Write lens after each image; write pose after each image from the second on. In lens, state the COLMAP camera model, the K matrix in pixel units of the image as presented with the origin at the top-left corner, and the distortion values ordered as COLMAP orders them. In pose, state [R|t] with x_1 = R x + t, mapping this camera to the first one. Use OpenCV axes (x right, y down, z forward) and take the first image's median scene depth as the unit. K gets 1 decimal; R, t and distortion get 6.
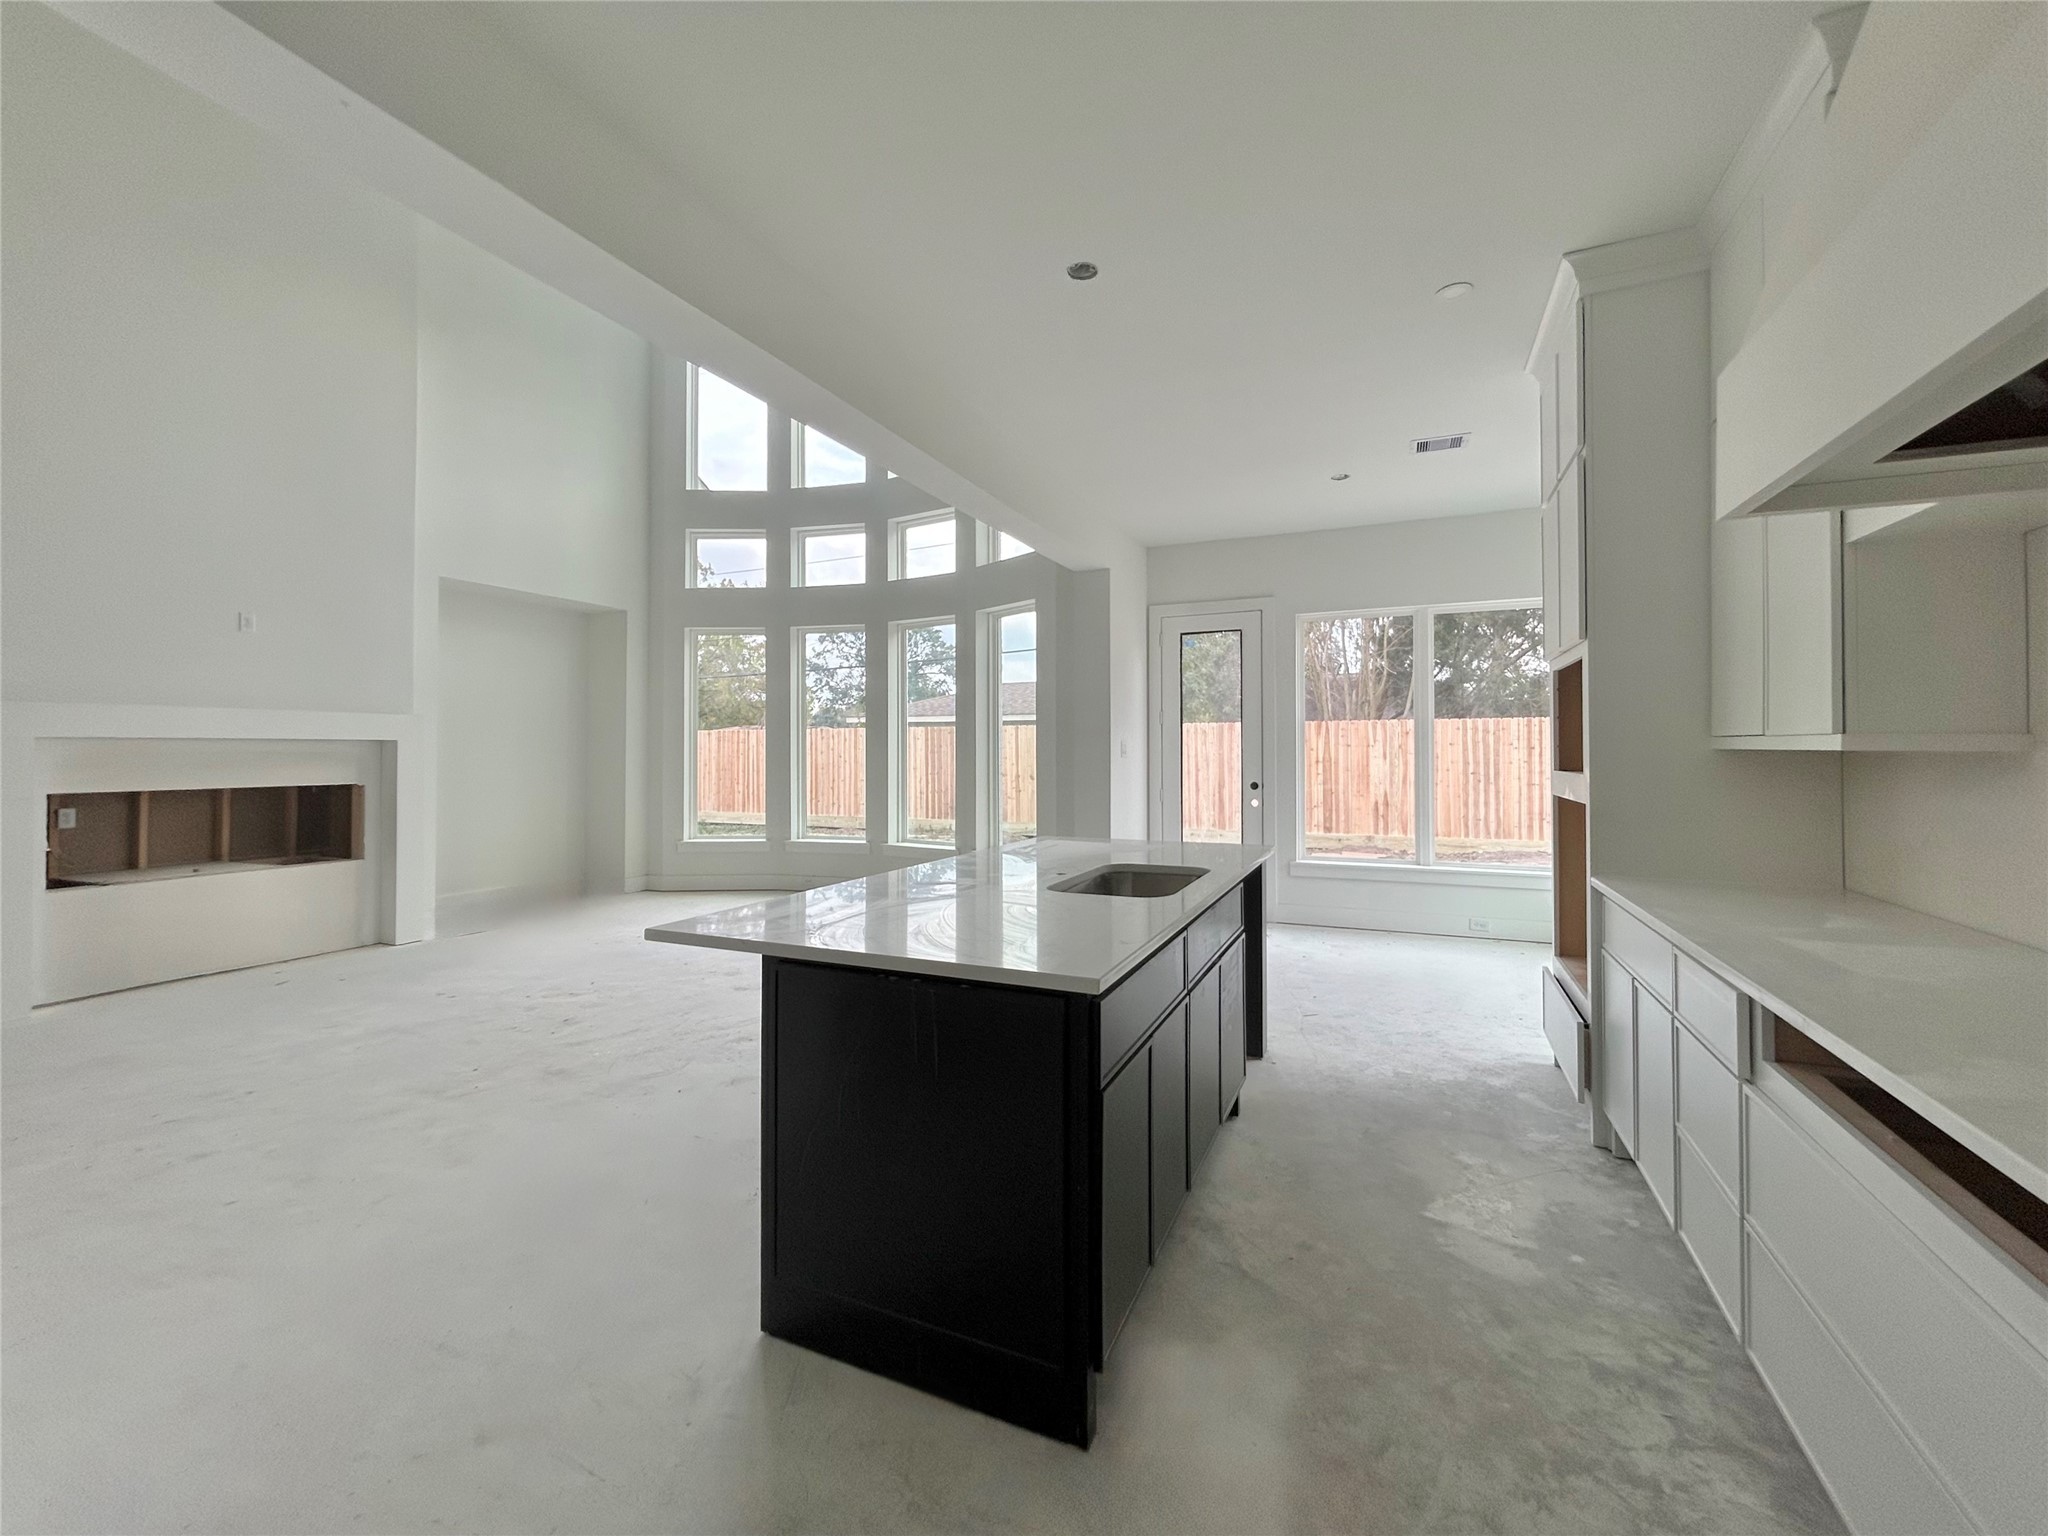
lens RADIAL K [[834.8, 0, 1024.0], [0, 834.8, 768.0], [0, 0, 1]] dist [-0.000016, -0.000015]
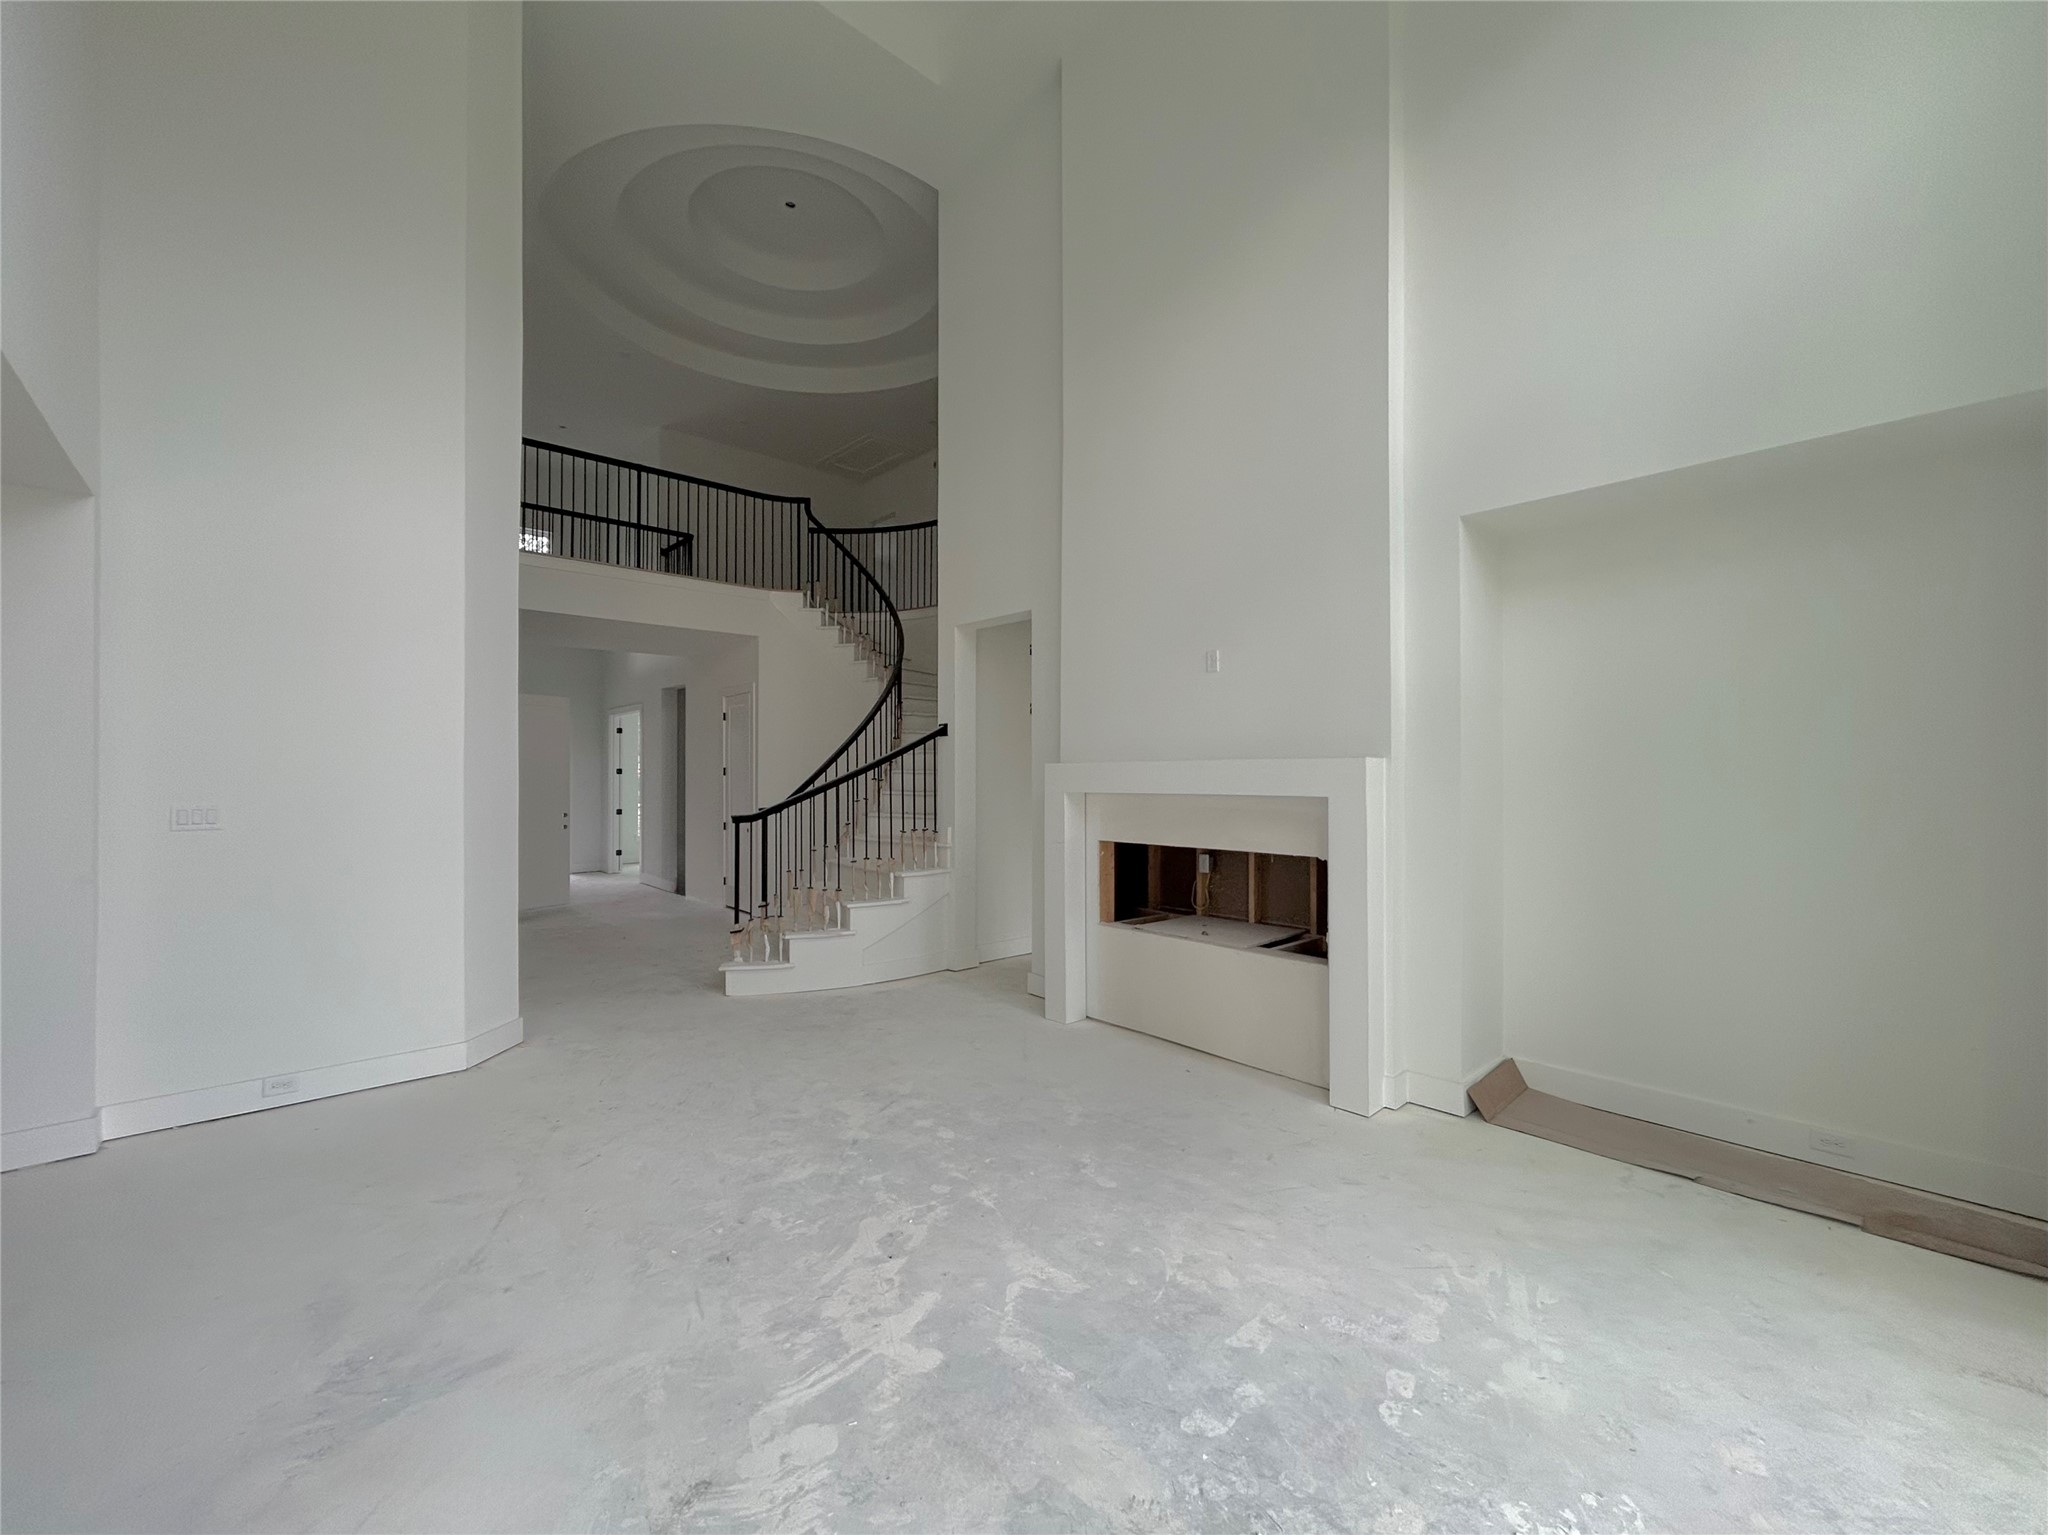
lens RADIAL K [[834.8, 0, 1024.0], [0, 834.8, 767.5], [0, 0, 1]] dist [-0.000016, -0.000015]
pose [[-0.401012, -0.003304, -0.916067, -0.034864], [-0.014220, 0.999895, 0.002618, -0.049204], [0.915962, 0.014076, -0.401017, 0.940444]]
